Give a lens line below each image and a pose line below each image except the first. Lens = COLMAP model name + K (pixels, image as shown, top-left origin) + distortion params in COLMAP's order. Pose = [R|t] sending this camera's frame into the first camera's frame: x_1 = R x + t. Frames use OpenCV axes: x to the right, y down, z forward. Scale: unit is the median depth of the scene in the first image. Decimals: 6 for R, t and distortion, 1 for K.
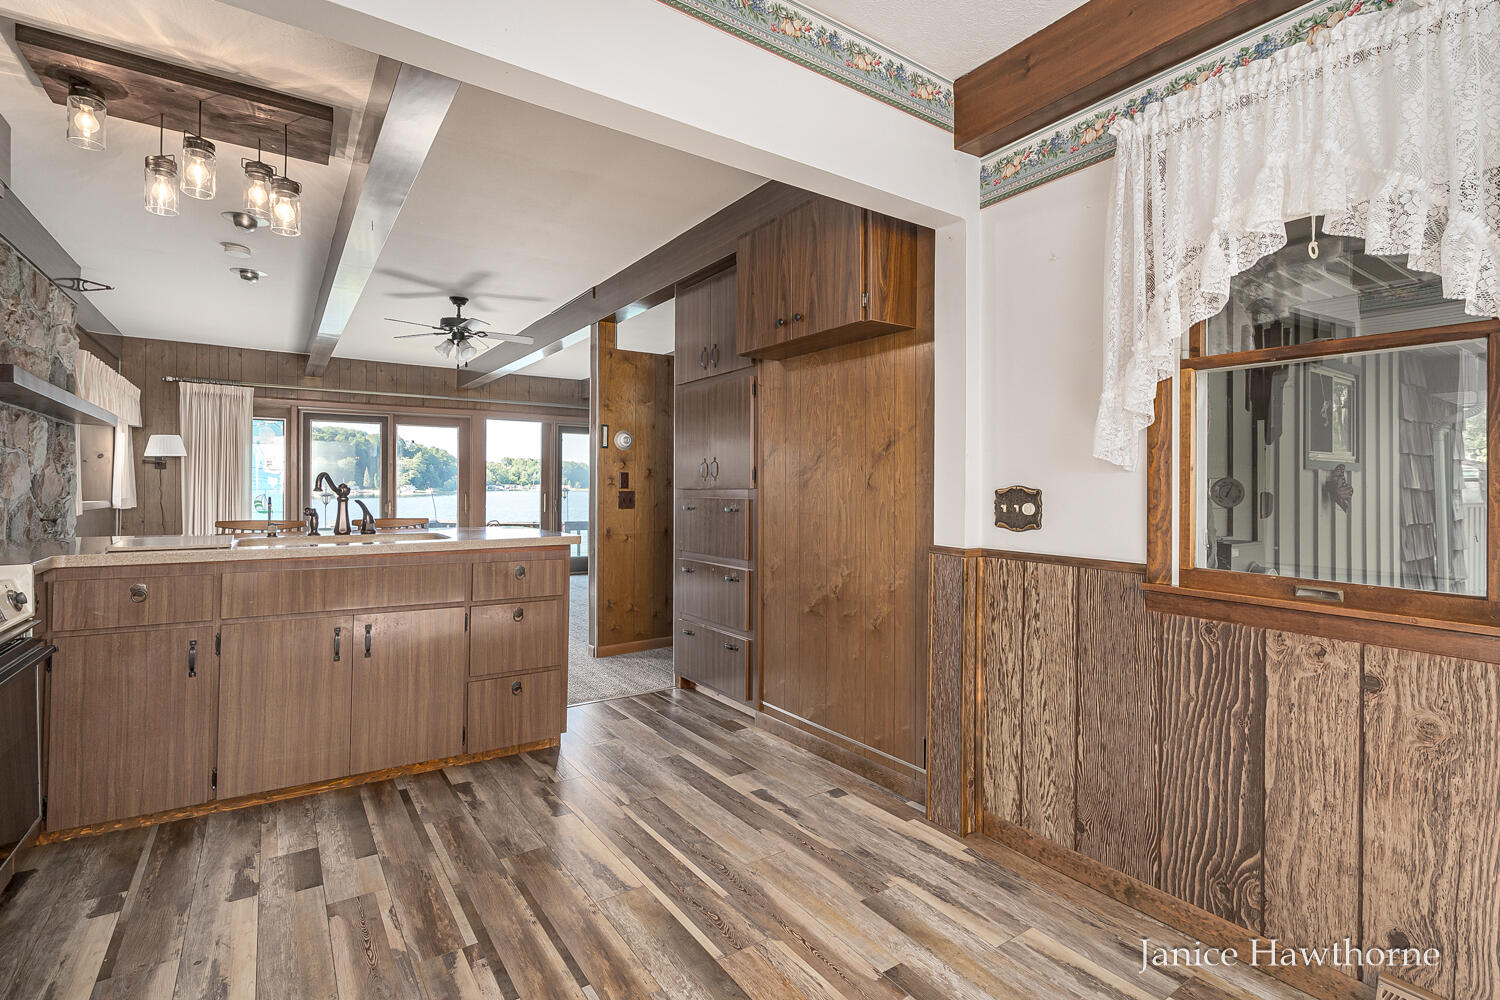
lens RADIAL K [[758.4, 0, 753.1], [0, 758.4, 493.0], [0, 0, 1]] dist [0.000463, 0.000310]
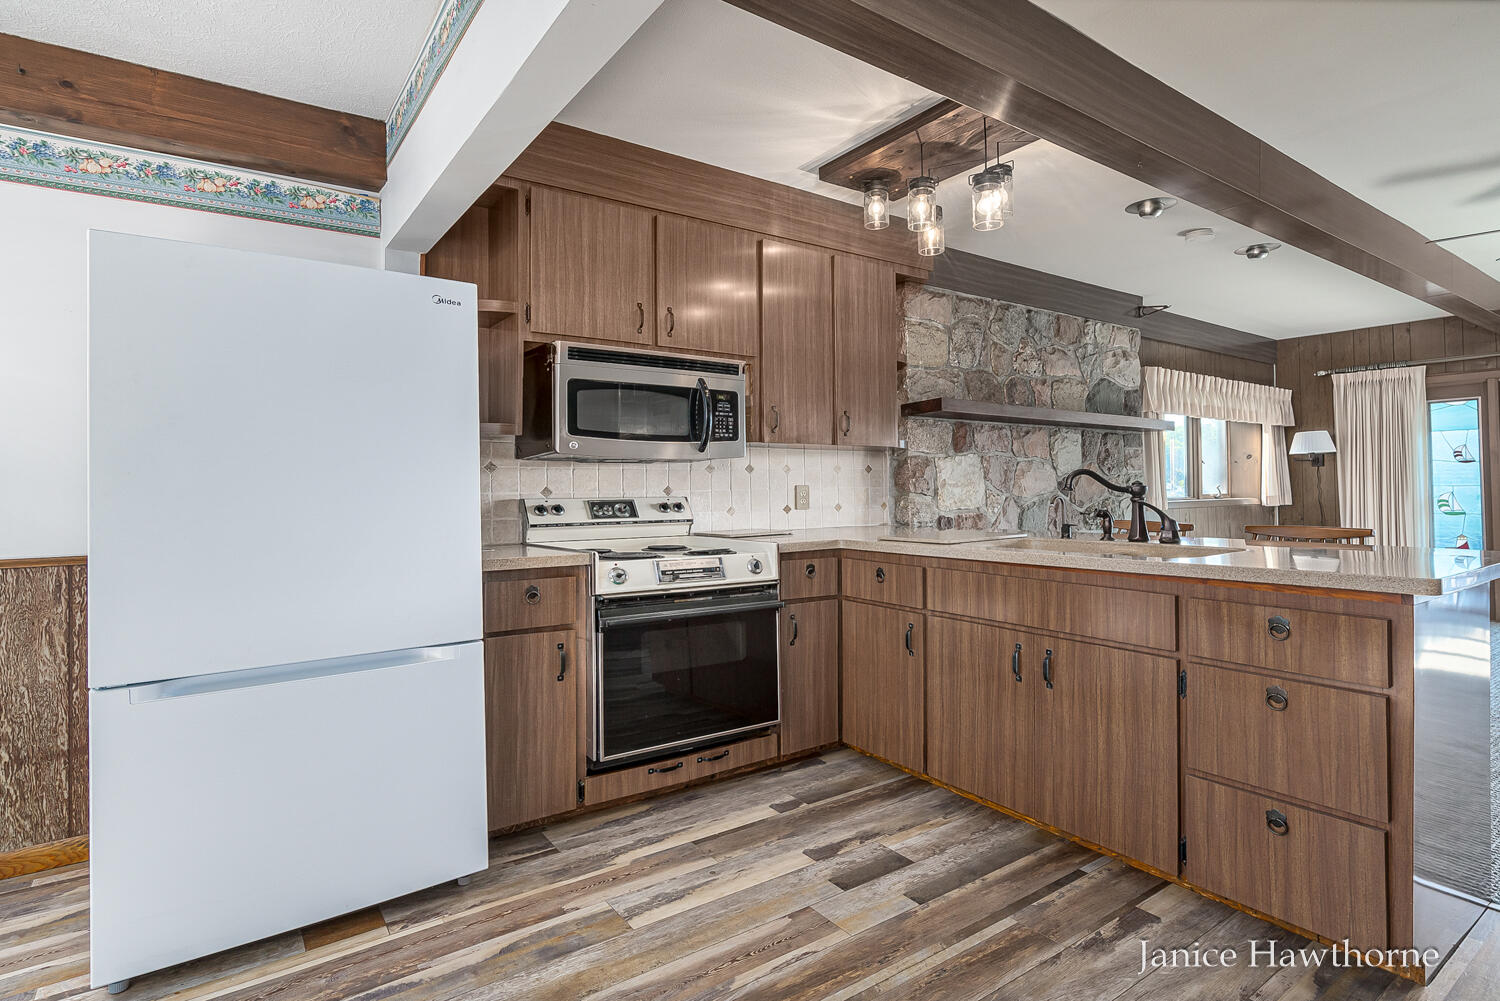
lens RADIAL K [[668.0, 0, 699.0], [0, 668.0, 481.6], [0, 0, 1]] dist [-0.002799, 0.000070]
pose [[0.011606, -0.015535, -0.999812, 0.243248], [0.003004, 0.999875, -0.015501, -0.002276], [0.999928, -0.002824, 0.011651, 0.636684]]
